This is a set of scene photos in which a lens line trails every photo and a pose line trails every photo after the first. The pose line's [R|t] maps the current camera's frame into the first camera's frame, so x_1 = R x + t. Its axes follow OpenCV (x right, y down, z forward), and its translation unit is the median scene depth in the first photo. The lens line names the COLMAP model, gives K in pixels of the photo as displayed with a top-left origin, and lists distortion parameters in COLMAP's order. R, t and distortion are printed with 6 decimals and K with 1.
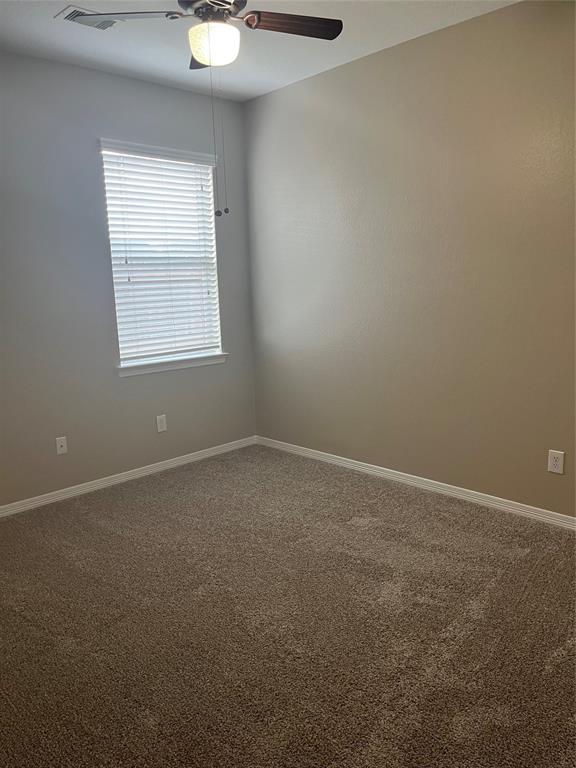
lens RADIAL K [[583.9, 0, 286.6], [0, 583.9, 388.7], [0, 0, 1]] dist [0.058976, -0.076501]
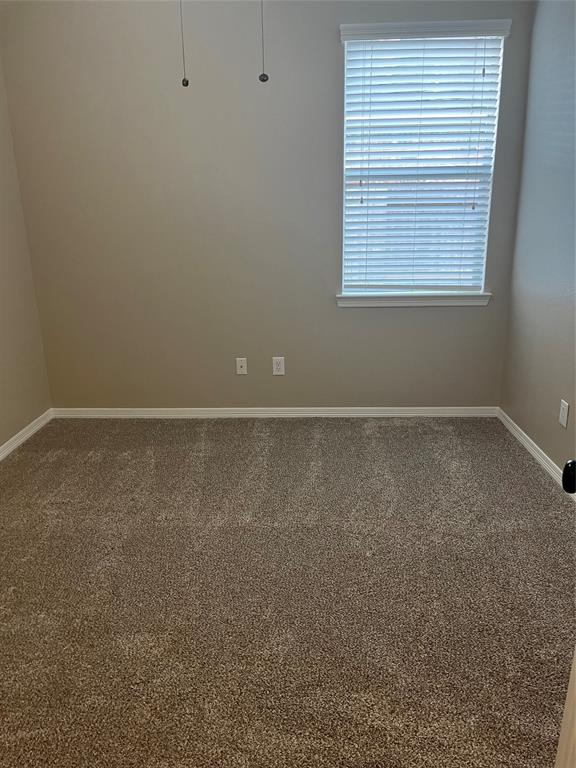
lens RADIAL K [[583.9, 0, 275.6], [0, 583.9, 383.1], [0, 0, 1]] dist [0.058976, -0.076501]
pose [[0.688230, 0.233848, -0.686771, 0.306516], [-0.137864, 0.971534, 0.192654, -0.066086], [0.712273, -0.037909, 0.700878, 0.285077]]
